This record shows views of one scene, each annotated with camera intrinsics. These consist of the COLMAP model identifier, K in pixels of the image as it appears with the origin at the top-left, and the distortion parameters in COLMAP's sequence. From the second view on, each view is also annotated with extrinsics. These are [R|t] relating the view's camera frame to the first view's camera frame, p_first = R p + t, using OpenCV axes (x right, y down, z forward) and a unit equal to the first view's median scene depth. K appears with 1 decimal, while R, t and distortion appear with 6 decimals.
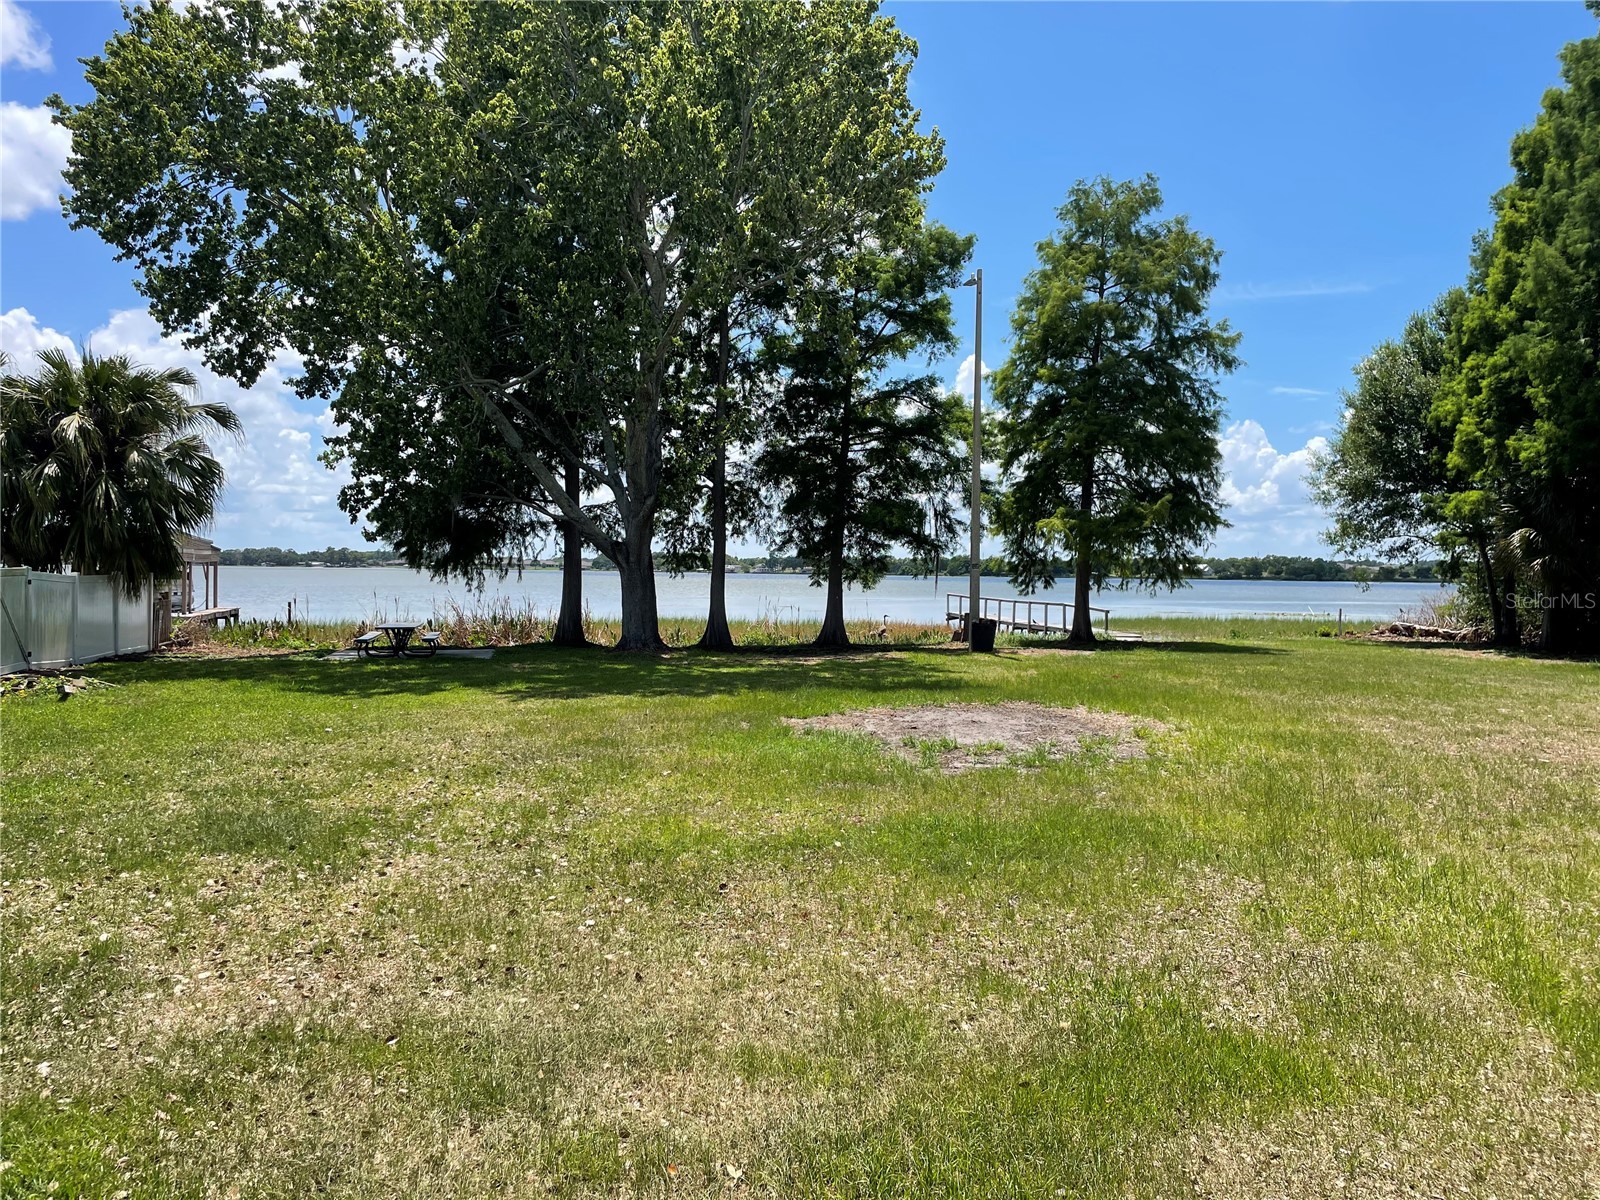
lens RADIAL K [[1157.6, 0, 805.8], [0, 1157.6, 600.9], [0, 0, 1]] dist [0.073886, -0.088824]
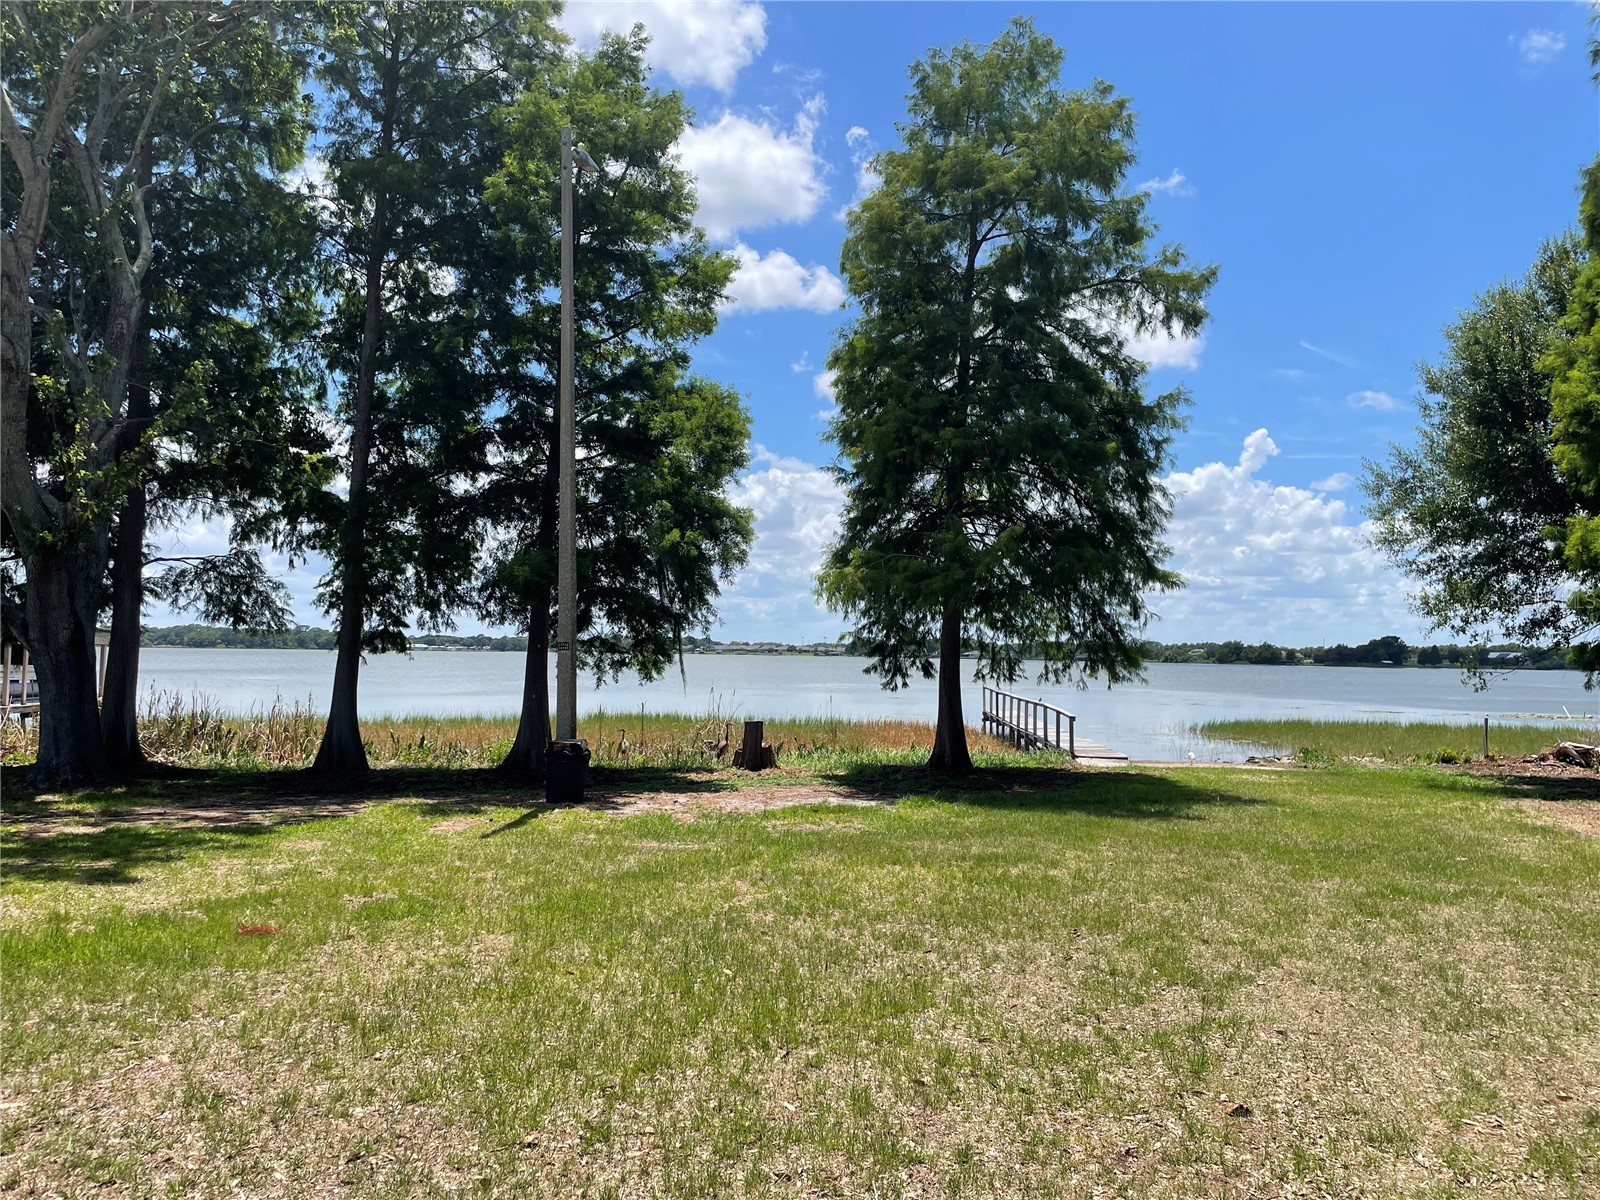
lens RADIAL K [[1157.6, 0, 805.8], [0, 1157.6, 600.9], [0, 0, 1]] dist [0.073886, -0.088824]
pose [[0.977332, -0.001302, -0.211707, 0.304449], [-0.015301, 0.996932, -0.076766, -0.003829], [0.211158, 0.078266, 0.974314, 0.380794]]
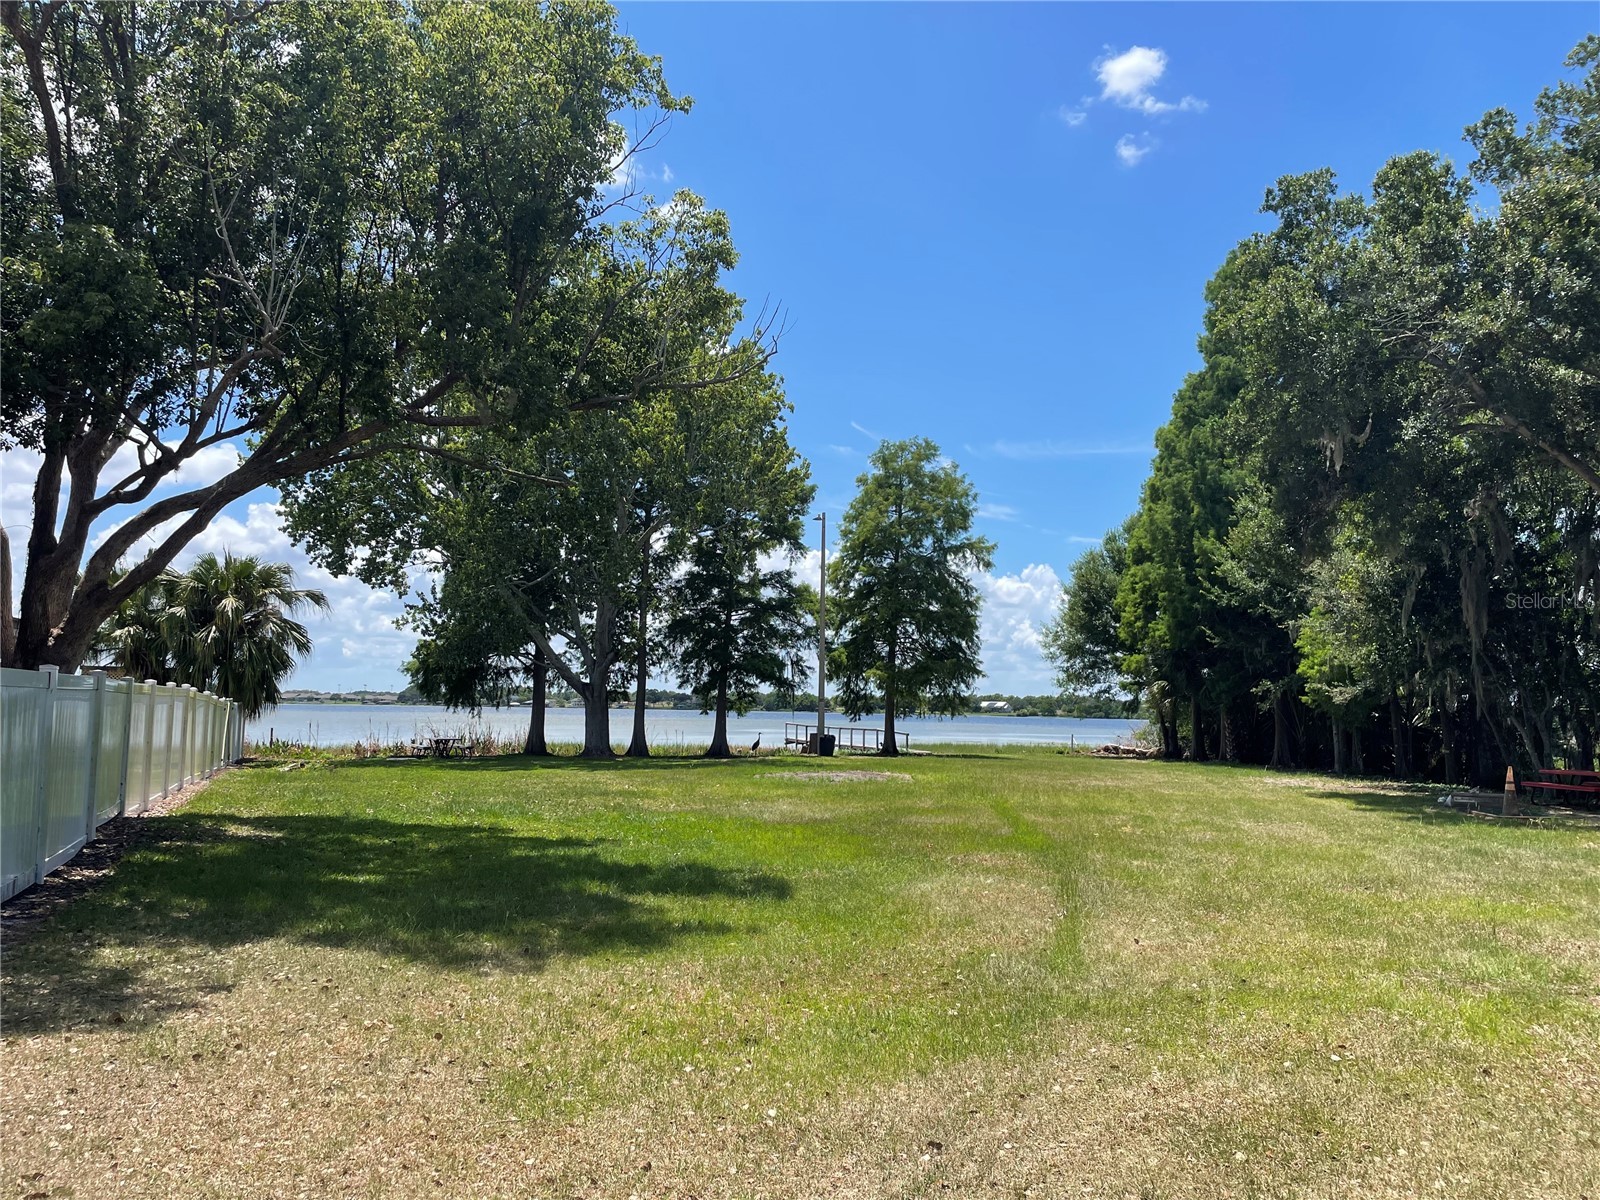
lens RADIAL K [[1157.6, 0, 805.8], [0, 1157.6, 600.9], [0, 0, 1]] dist [0.073886, -0.088824]
pose [[0.987289, 0.021236, 0.157508, -0.092794], [-0.002689, 0.993124, -0.117039, 0.015087], [-0.158910, 0.115128, 0.980558, -0.403558]]
